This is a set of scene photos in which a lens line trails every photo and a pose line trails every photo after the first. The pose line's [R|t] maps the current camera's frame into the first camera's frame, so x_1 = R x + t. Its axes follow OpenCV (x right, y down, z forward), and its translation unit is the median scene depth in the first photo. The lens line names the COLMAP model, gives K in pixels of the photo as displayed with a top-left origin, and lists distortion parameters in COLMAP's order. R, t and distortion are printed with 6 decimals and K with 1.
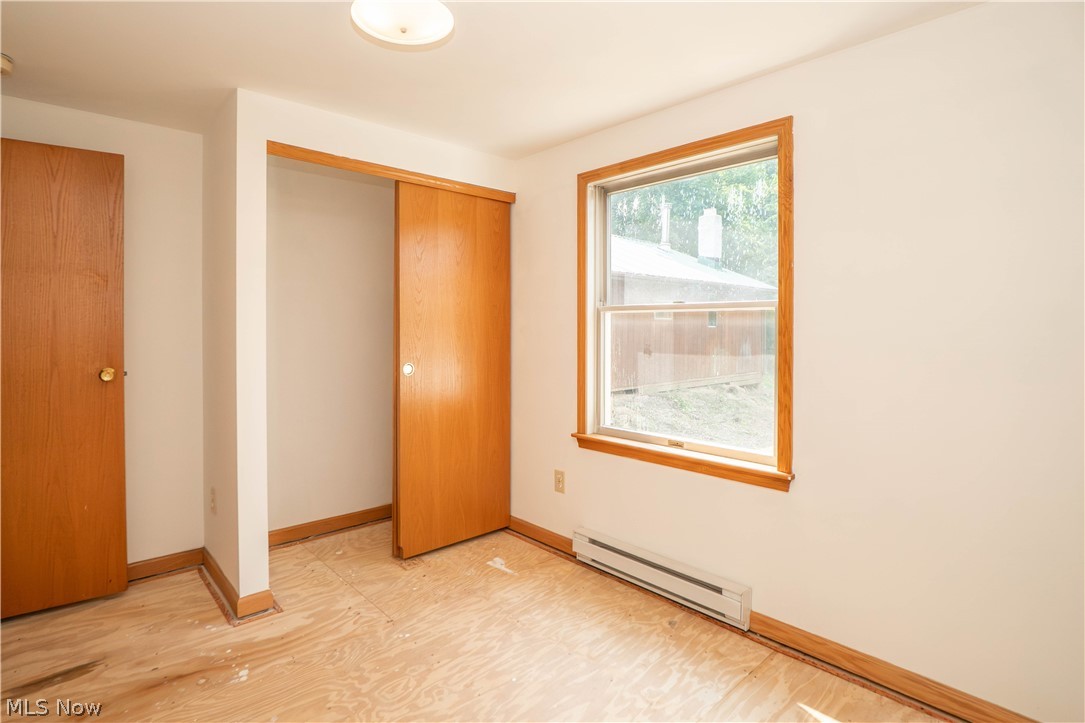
lens RADIAL K [[551.8, 0, 540.3], [0, 551.8, 336.9], [0, 0, 1]] dist [-0.046948, 0.010893]
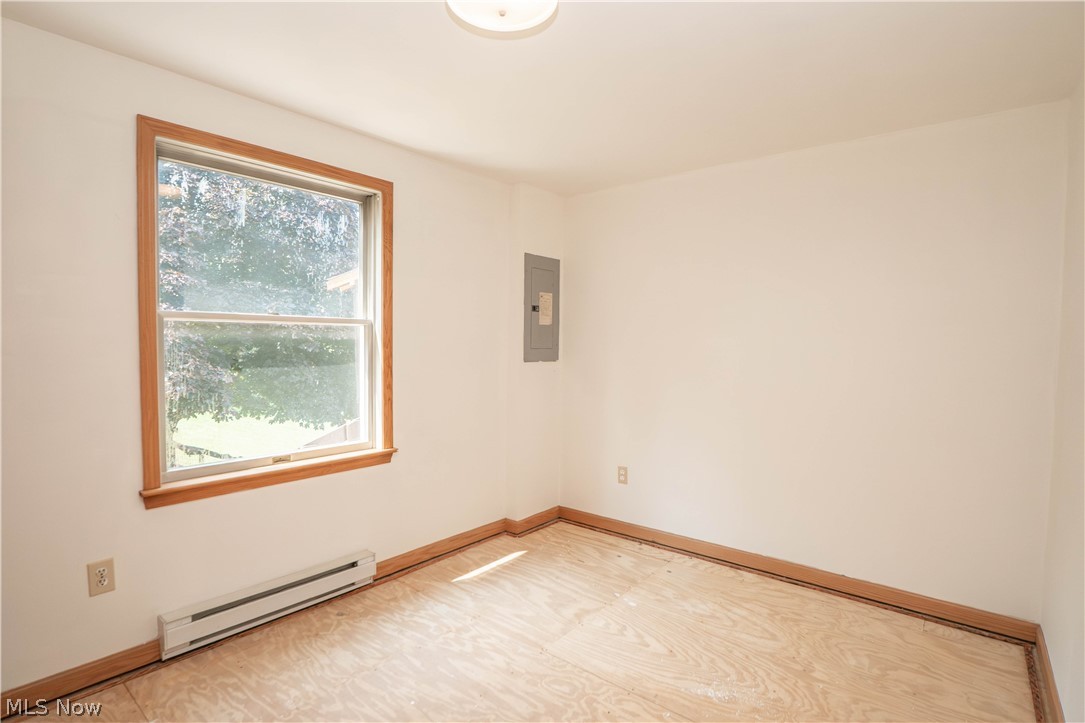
lens RADIAL K [[541.5, 0, 535.3], [0, 541.5, 368.2], [0, 0, 1]] dist [-0.054705, 0.018611]
pose [[-0.152548, -0.054245, 0.986806, -0.850412], [-0.000754, 0.998499, 0.054771, -0.021377], [-0.988296, 0.007611, -0.152360, 0.787132]]
